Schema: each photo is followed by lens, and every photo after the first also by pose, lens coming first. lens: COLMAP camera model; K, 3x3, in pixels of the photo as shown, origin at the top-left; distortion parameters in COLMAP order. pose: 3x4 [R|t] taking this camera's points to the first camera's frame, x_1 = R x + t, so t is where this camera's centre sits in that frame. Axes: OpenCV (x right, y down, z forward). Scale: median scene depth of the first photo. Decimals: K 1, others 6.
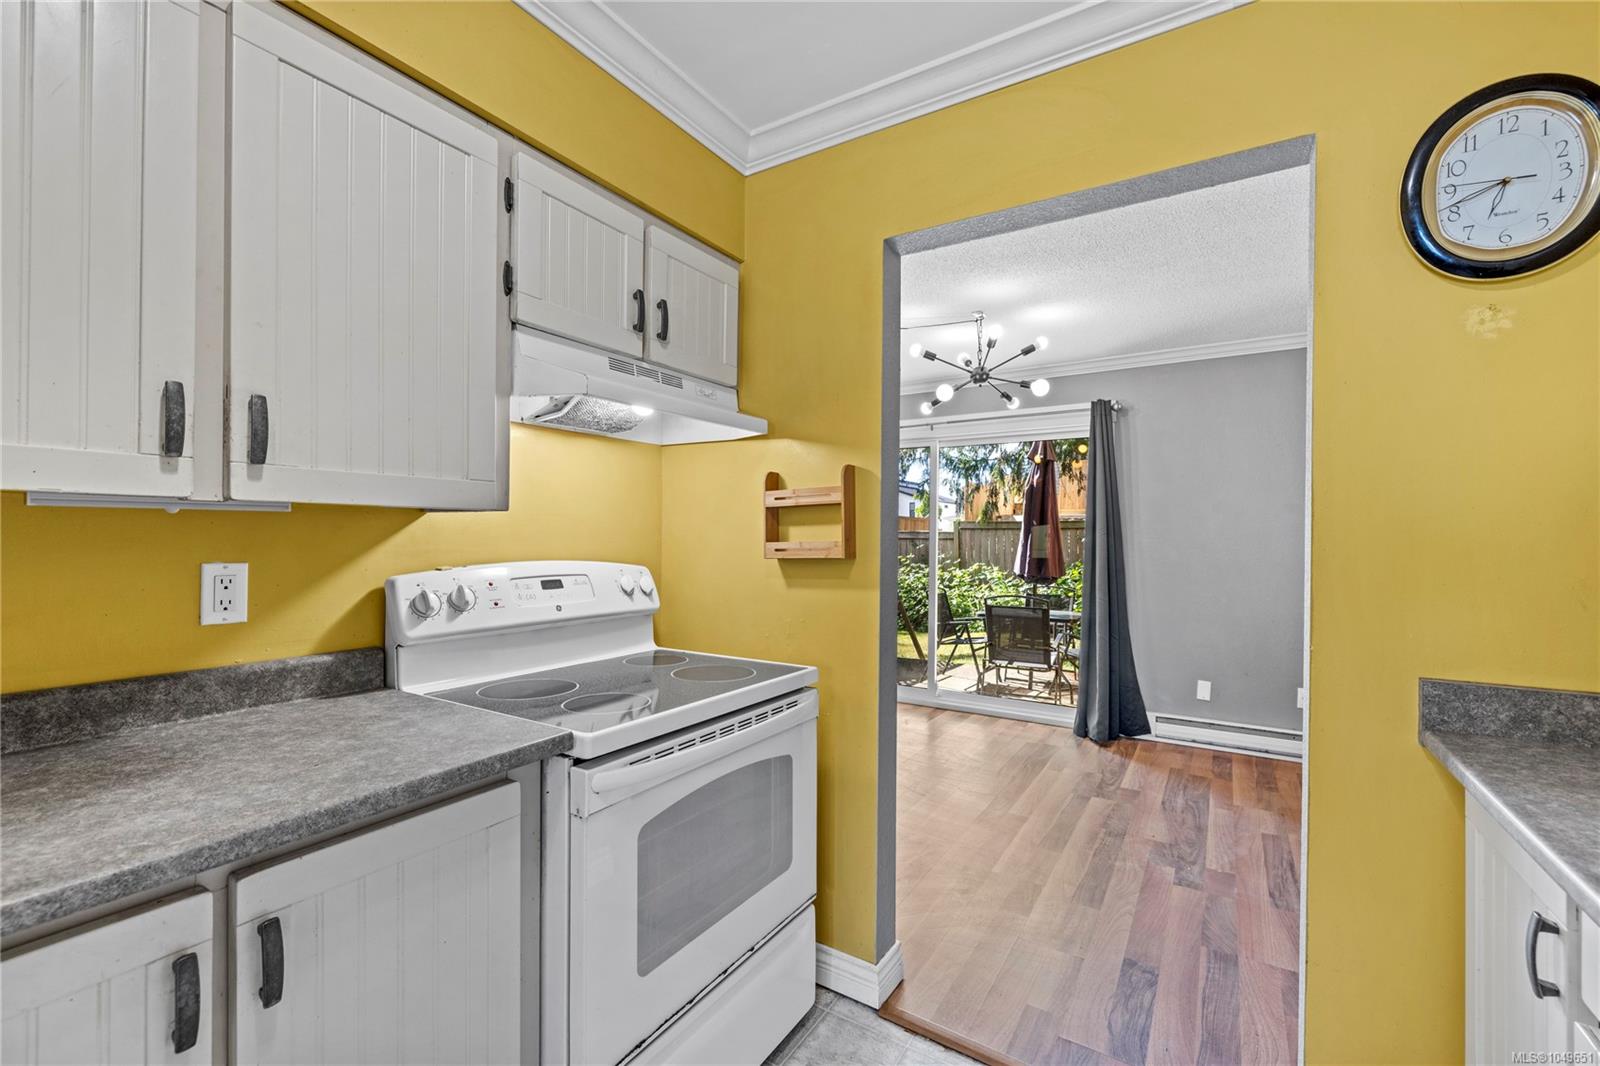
lens RADIAL K [[673.5, 0, 800.0], [0, 673.5, 533.0], [0, 0, 1]] dist [0.001328, -0.000173]
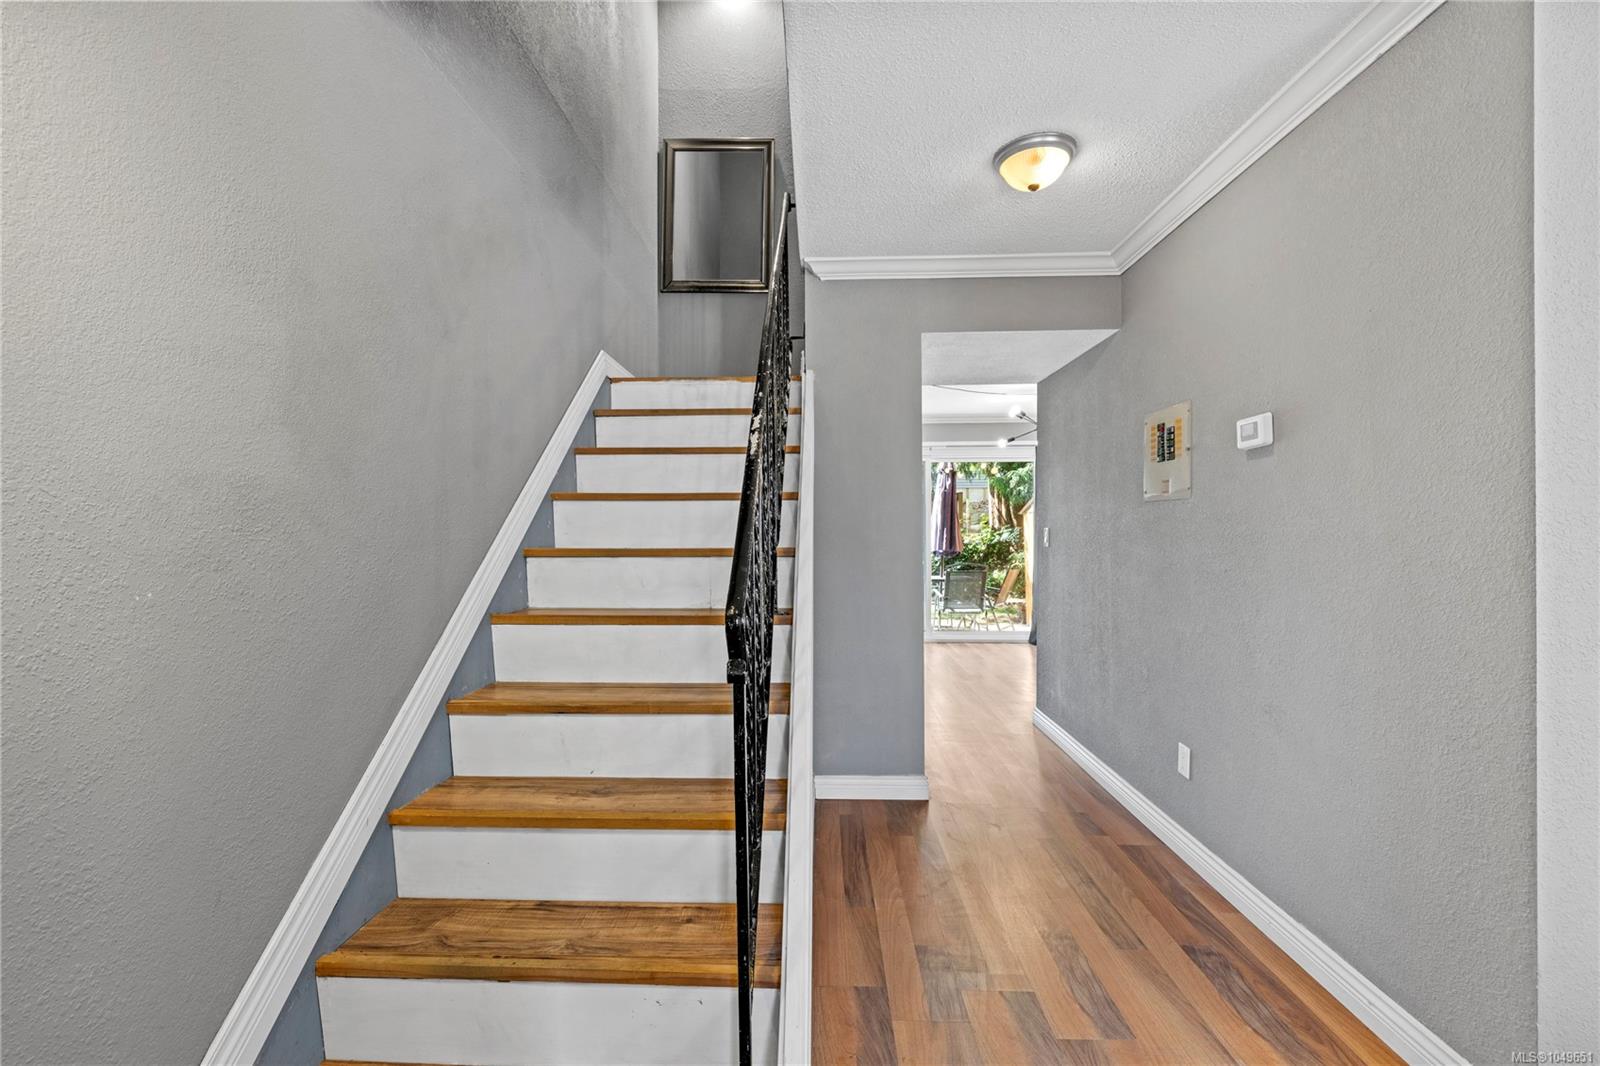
lens RADIAL K [[673.5, 0, 800.0], [0, 673.5, 533.0], [0, 0, 1]] dist [0.001328, -0.000173]
pose [[0.862402, -0.009868, 0.506128, -1.158686], [0.002862, 0.999889, 0.014618, 0.004457], [-0.506216, -0.011158, 0.862335, -0.136548]]
